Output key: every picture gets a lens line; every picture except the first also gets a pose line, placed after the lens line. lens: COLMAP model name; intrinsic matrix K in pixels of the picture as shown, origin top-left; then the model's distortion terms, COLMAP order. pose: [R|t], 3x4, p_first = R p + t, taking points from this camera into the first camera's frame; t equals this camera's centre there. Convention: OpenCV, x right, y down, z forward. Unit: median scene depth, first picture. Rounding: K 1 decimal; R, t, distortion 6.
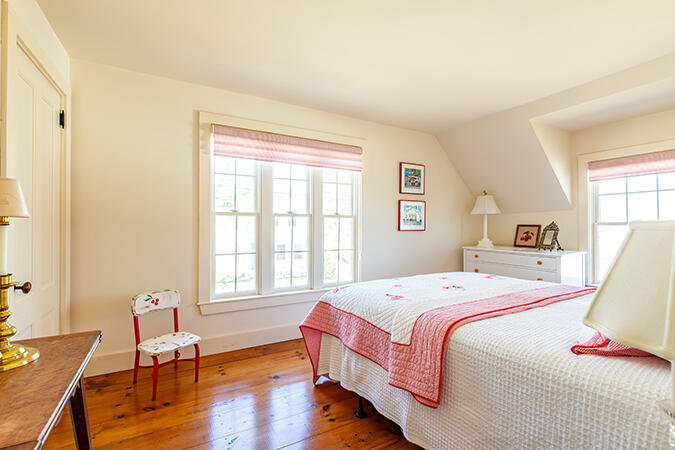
lens RADIAL K [[313.5, 0, 340.3], [0, 313.5, 224.2], [0, 0, 1]] dist [-0.001263, 0.000145]
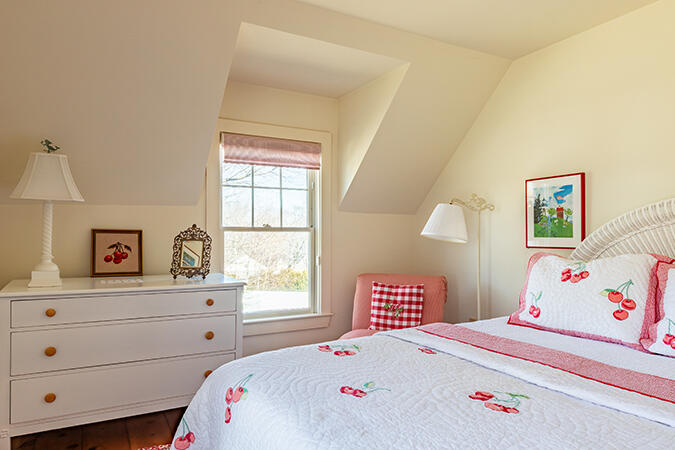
lens RADIAL K [[450.1, 0, 338.8], [0, 450.1, 231.3], [0, 0, 1]] dist [-0.003235, -0.003623]
pose [[-0.012785, 0.000362, 0.999918, -0.103475], [-0.011672, 0.999932, -0.000511, 0.000970], [-0.999850, -0.011677, -0.012780, 0.666073]]
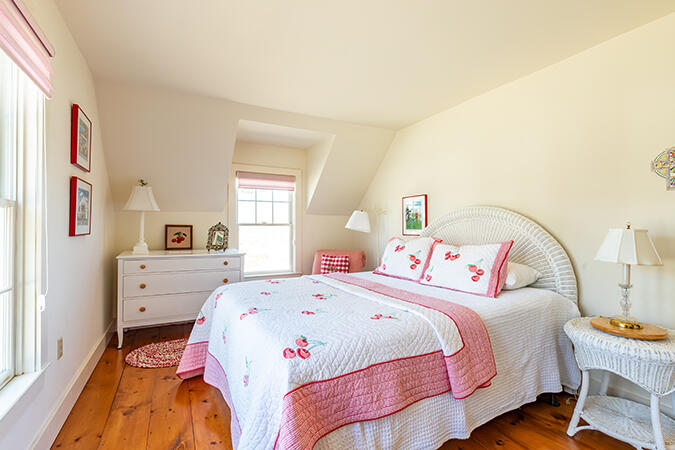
lens RADIAL K [[313.5, 0, 337.4], [0, 313.5, 224.4], [0, 0, 1]] dist [-0.001263, 0.000145]
pose [[0.011771, 0.002753, 0.999927, -0.306616], [-0.012151, 0.999923, -0.002610, -0.002989], [-0.999857, -0.012120, 0.011804, 0.529882]]
